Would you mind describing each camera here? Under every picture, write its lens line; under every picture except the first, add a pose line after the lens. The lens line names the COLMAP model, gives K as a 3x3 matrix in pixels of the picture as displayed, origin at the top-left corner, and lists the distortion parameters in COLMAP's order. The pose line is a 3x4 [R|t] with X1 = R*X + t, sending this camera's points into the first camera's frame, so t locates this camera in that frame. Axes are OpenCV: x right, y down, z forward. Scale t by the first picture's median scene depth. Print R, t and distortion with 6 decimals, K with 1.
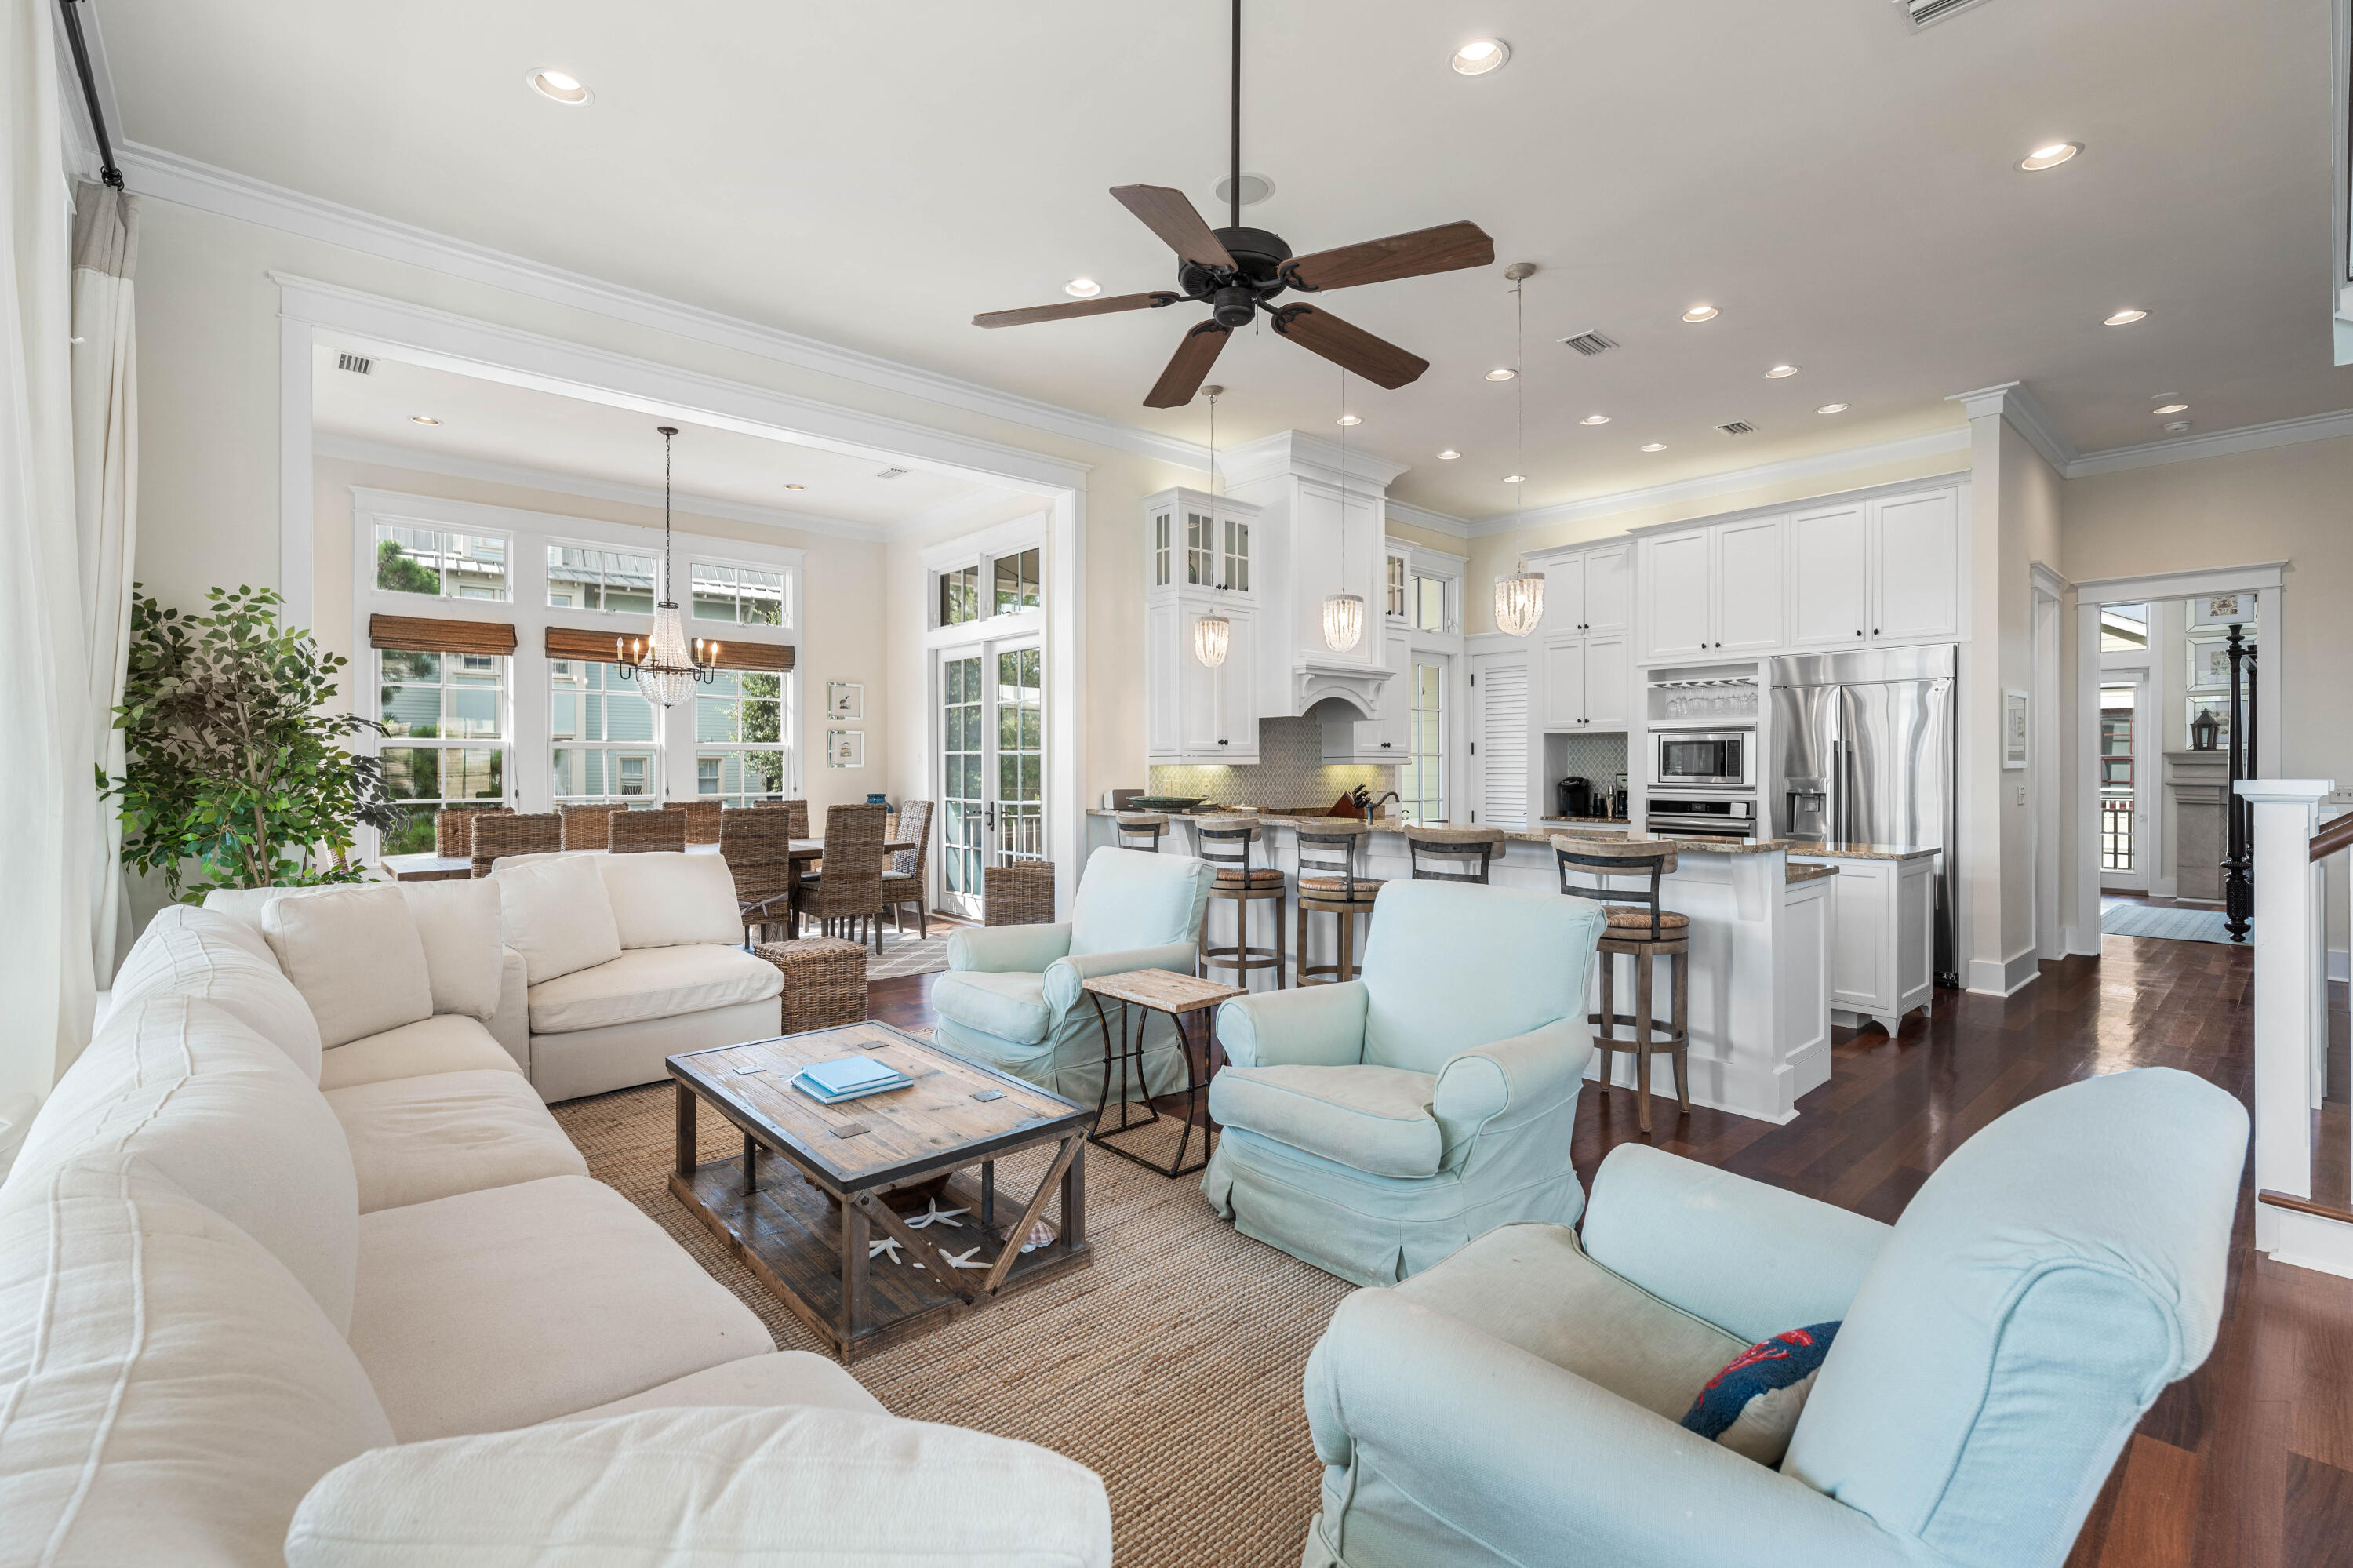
lens RADIAL K [[1026.0, 0, 1167.6], [0, 1026.0, 768.3], [0, 0, 1]] dist [-0.001886, -0.000026]
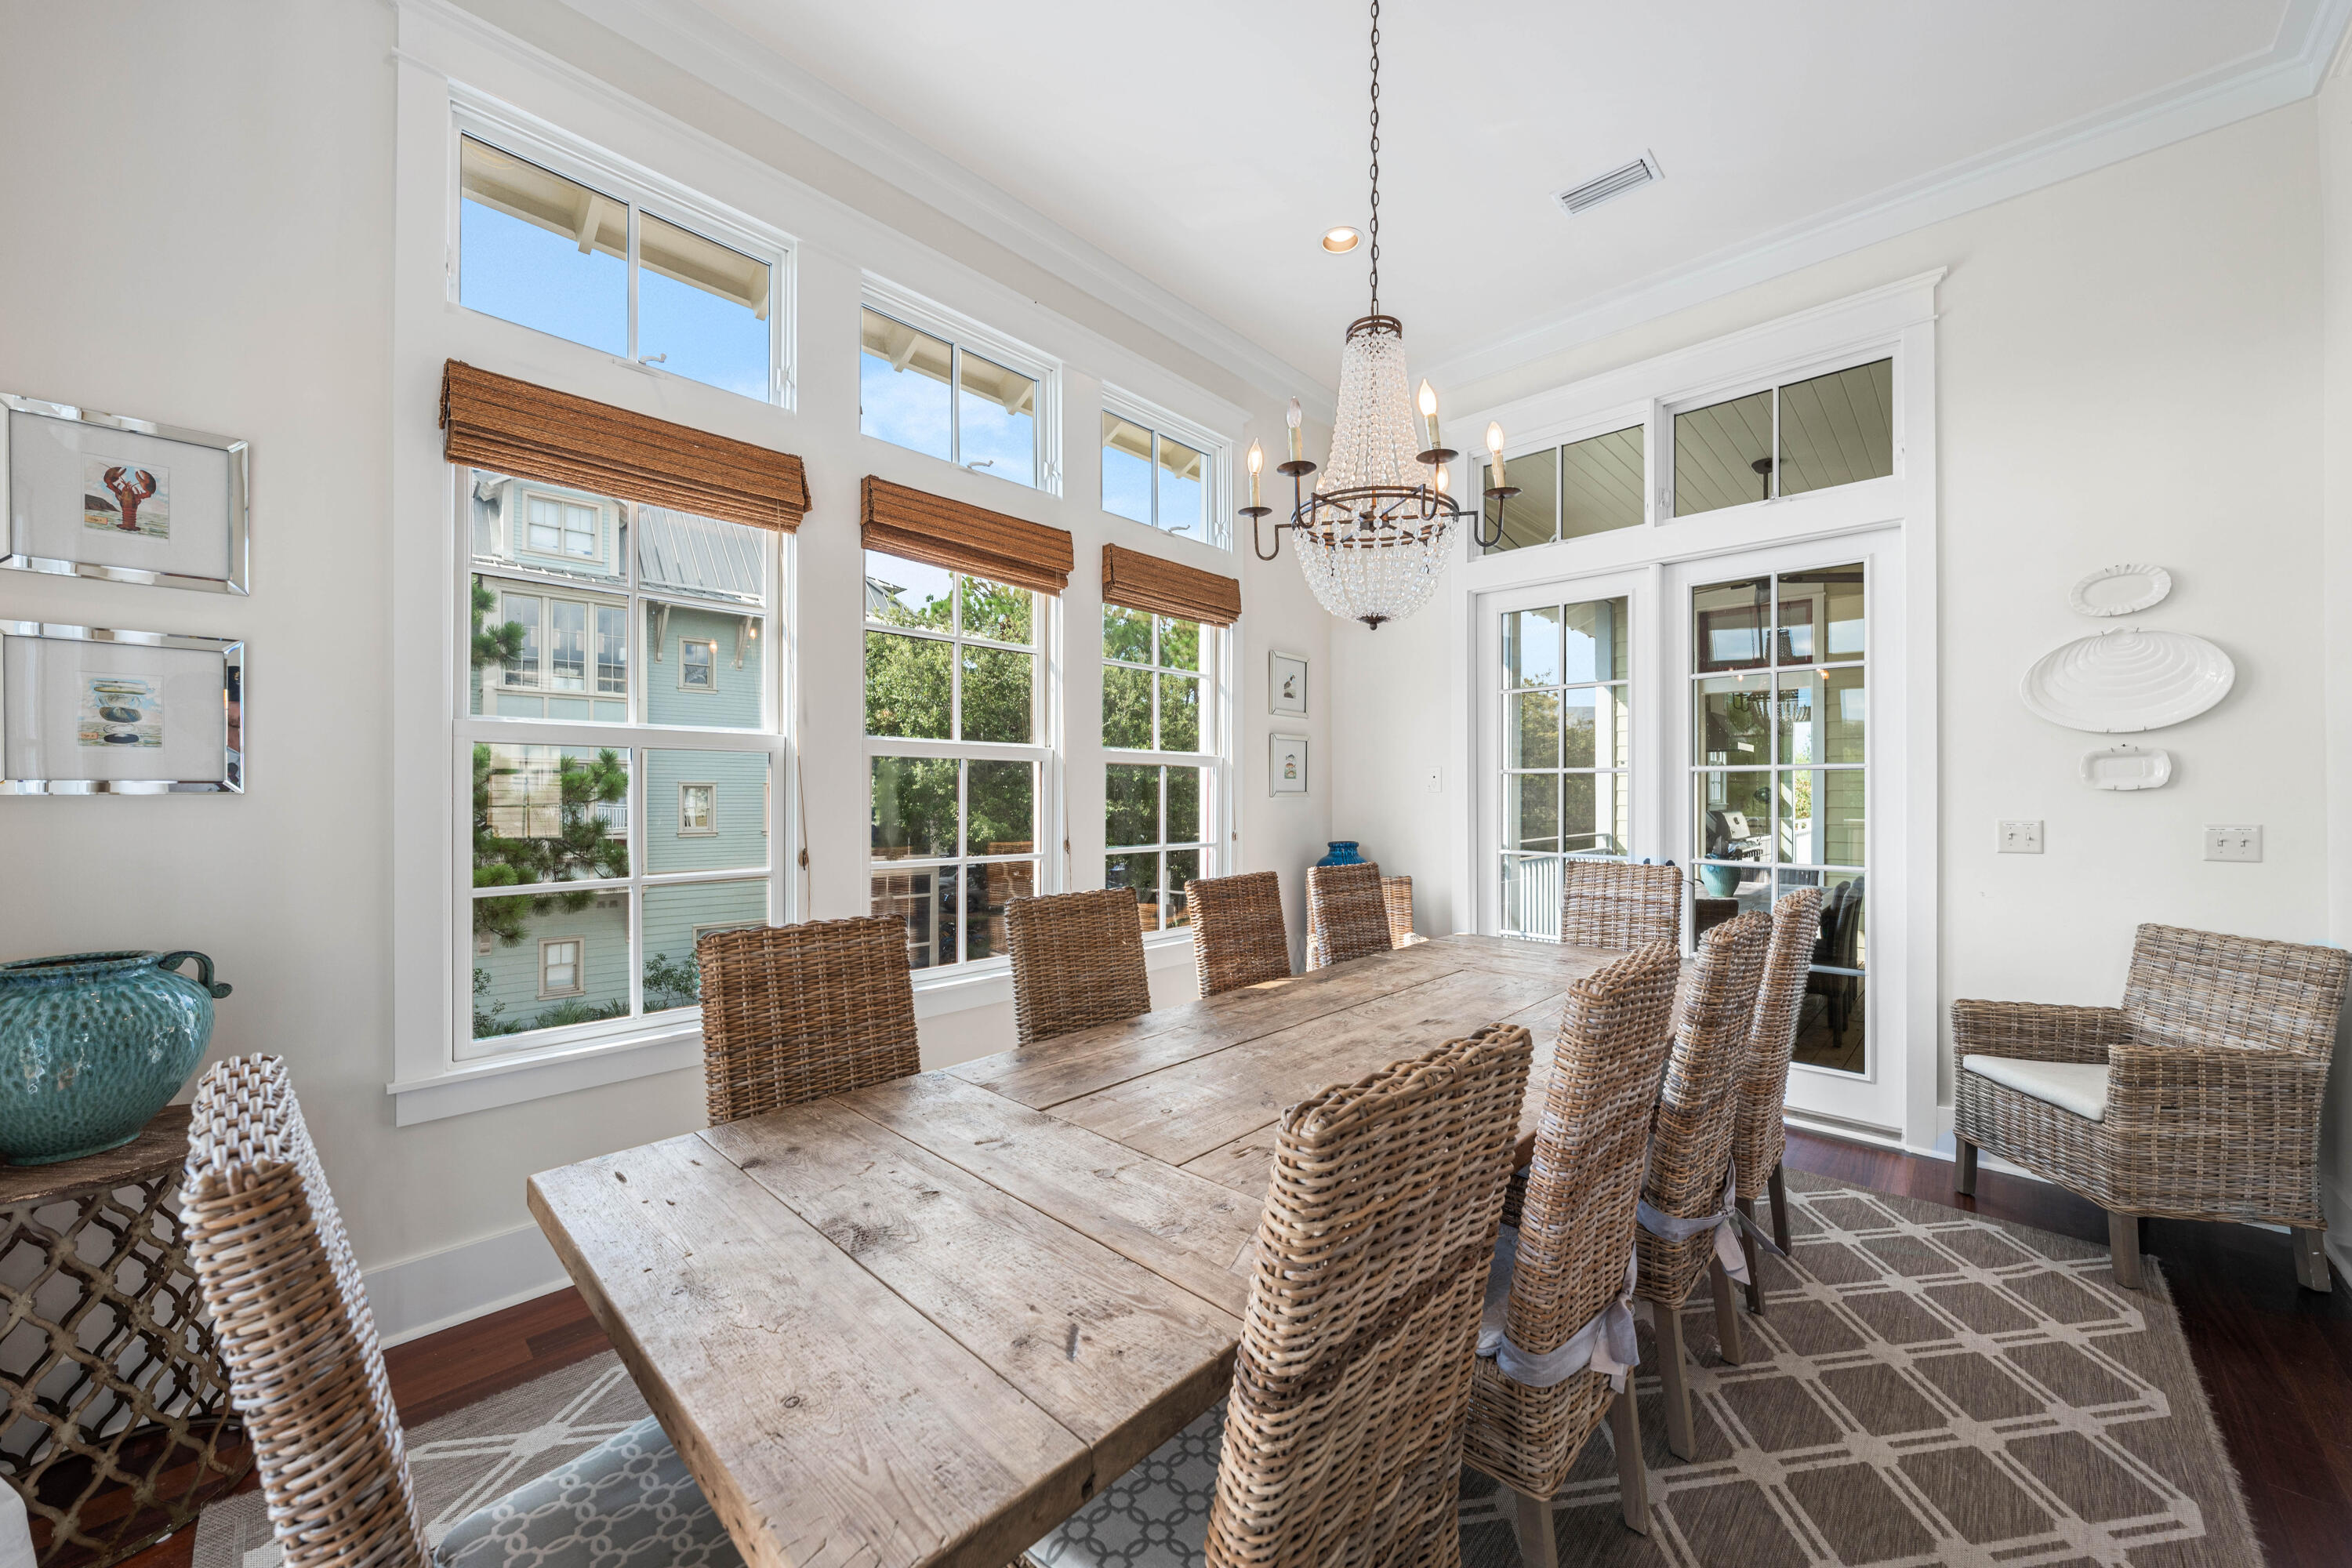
lens RADIAL K [[852.8, 0, 1190.5], [0, 852.8, 791.9], [0, 0, 1]] dist [-0.000070, -0.000010]
pose [[0.995102, 0.001007, 0.098846, -0.457248], [-0.000221, 0.999968, -0.007961, -0.000246], [-0.098851, 0.007900, 0.995071, 0.566800]]
